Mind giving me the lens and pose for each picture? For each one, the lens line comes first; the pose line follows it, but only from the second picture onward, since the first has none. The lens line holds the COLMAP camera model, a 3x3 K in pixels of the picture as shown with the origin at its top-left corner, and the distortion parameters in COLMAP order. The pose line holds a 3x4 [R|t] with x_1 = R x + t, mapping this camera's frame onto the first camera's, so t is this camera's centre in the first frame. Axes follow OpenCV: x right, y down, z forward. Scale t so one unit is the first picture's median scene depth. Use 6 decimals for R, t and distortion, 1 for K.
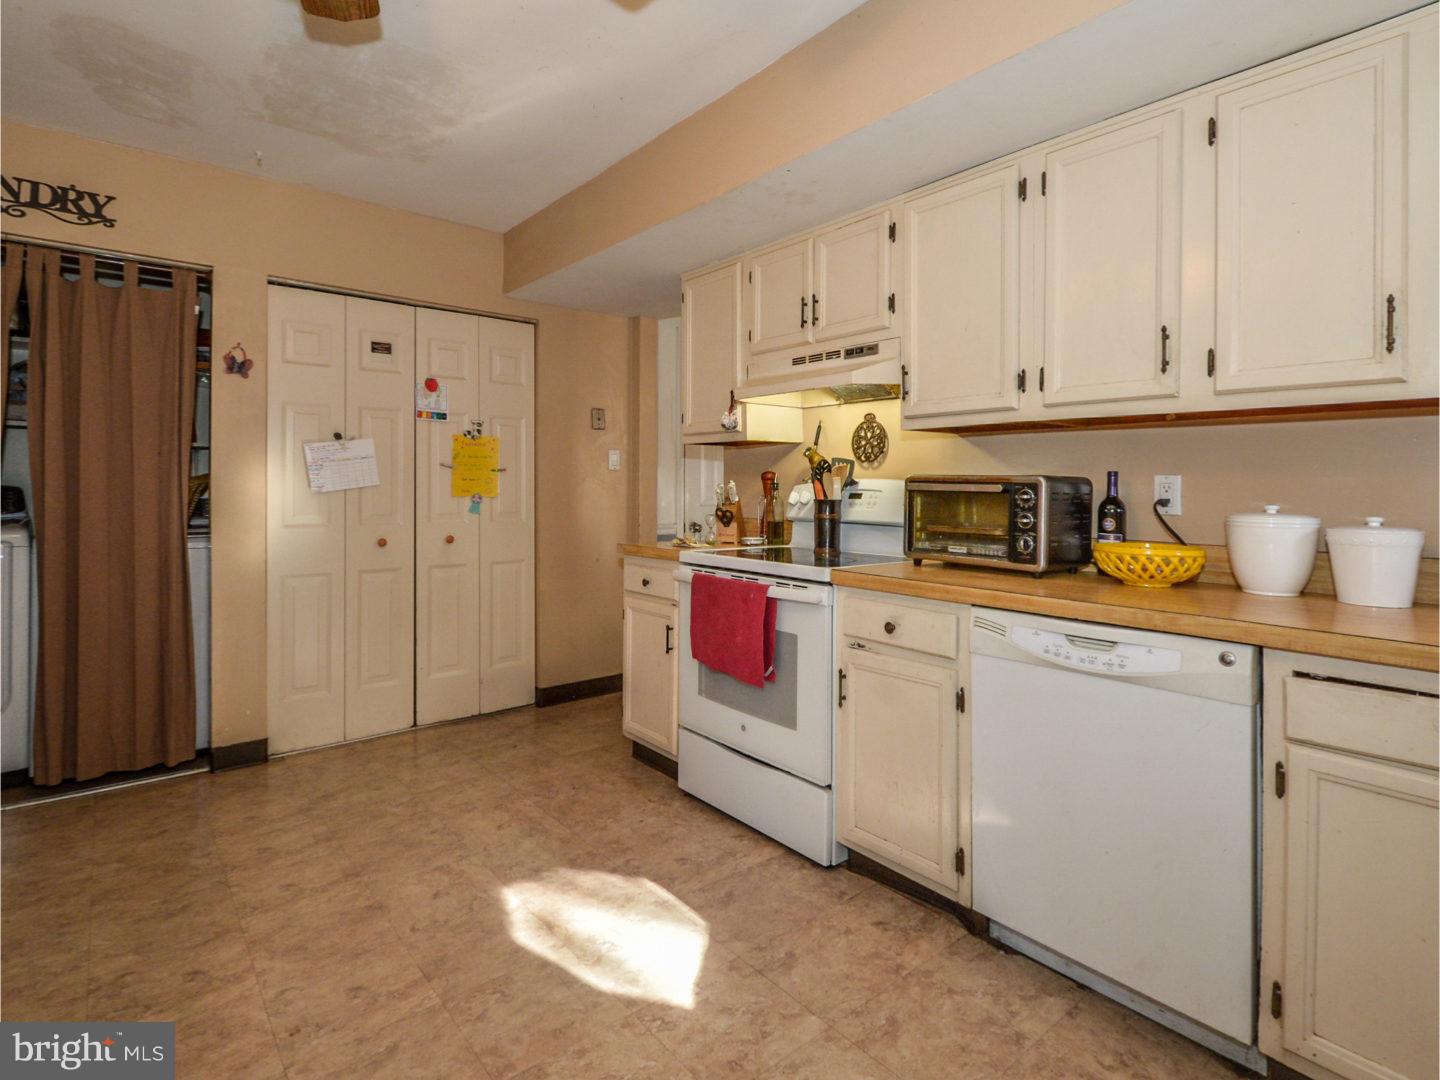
lens RADIAL K [[731.3, 0, 749.9], [0, 731.3, 489.9], [0, 0, 1]] dist [-0.000944, -0.000193]
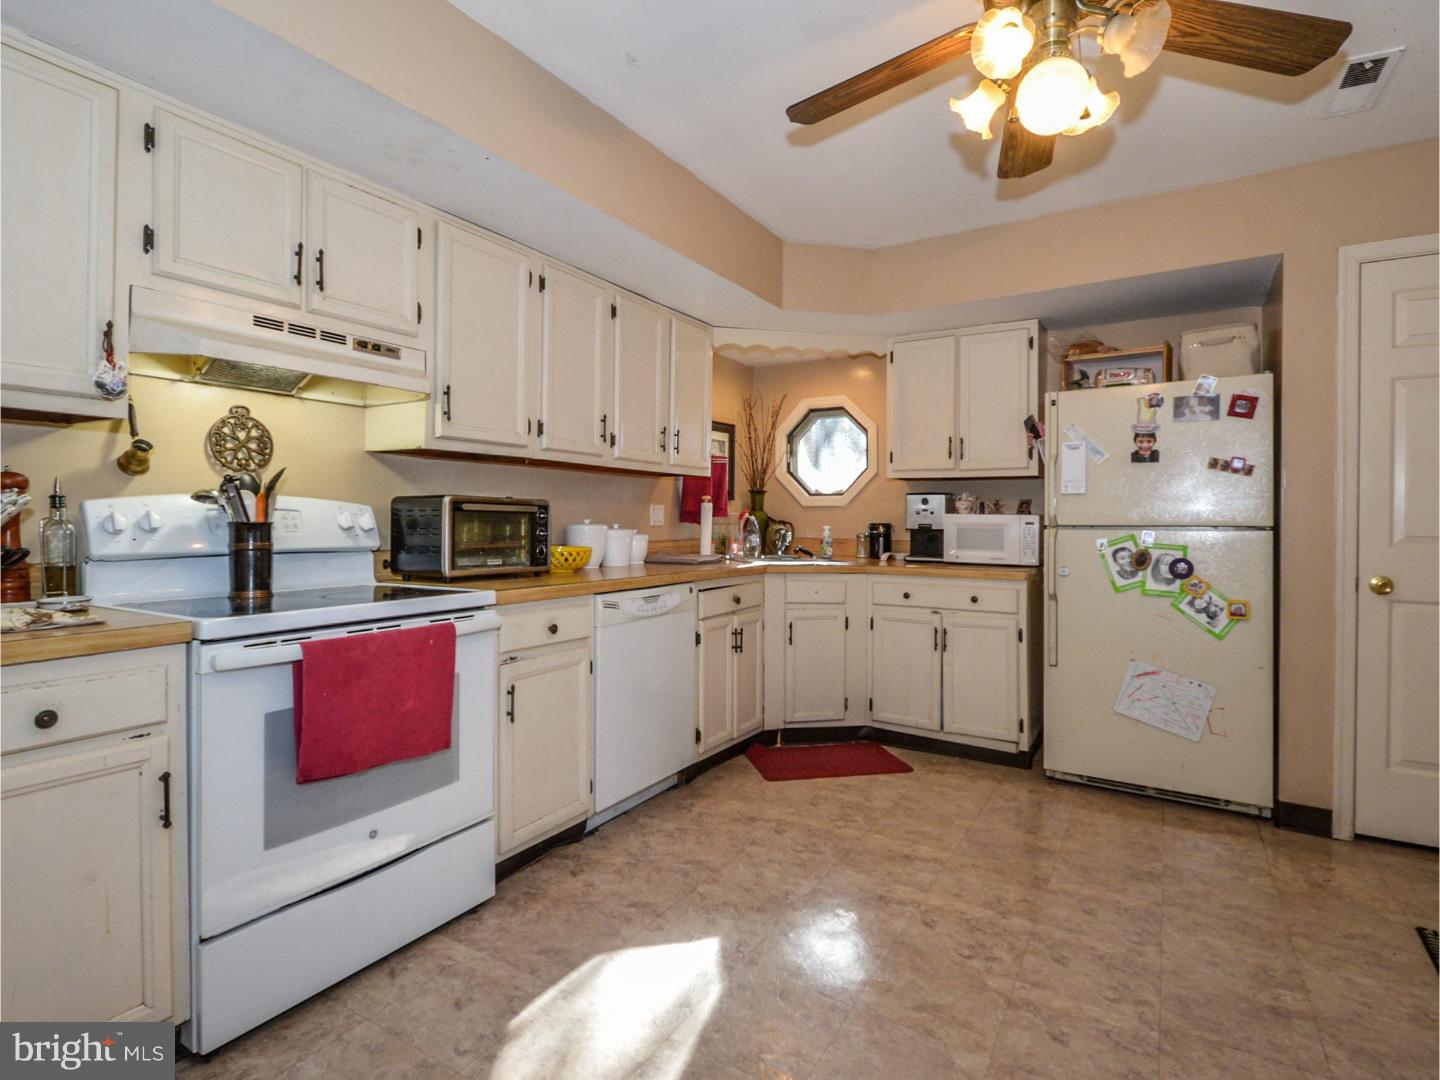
lens RADIAL K [[706.7, 0, 723.0], [0, 706.7, 520.9], [0, 0, 1]] dist [-0.000402, -0.000055]
pose [[-0.285544, -0.012871, 0.958279, -0.843128], [-0.004074, 0.999917, 0.012216, 0.001690], [-0.958357, -0.000416, -0.285573, 0.933030]]
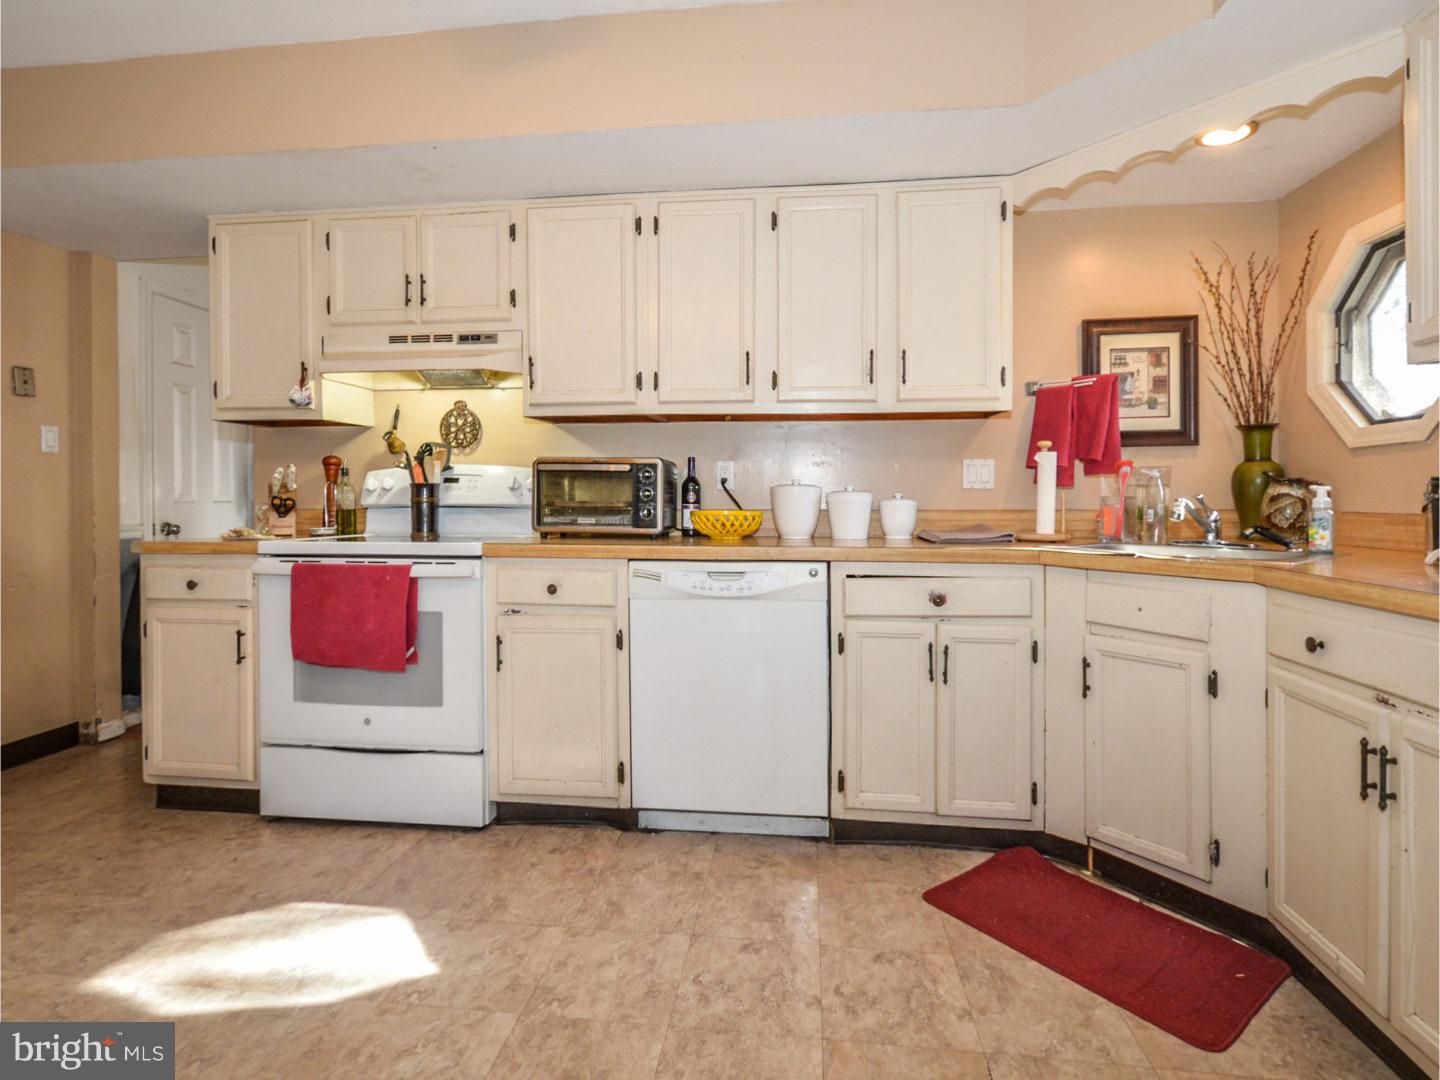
lens RADIAL K [[717.9, 0, 724.6], [0, 717.9, 507.9], [0, 0, 1]] dist [-0.000291, -0.001626]
pose [[0.735864, -0.017175, 0.676911, -0.314263], [0.009709, 0.999843, 0.014814, 0.043750], [-0.677059, -0.004329, 0.735916, 0.008842]]
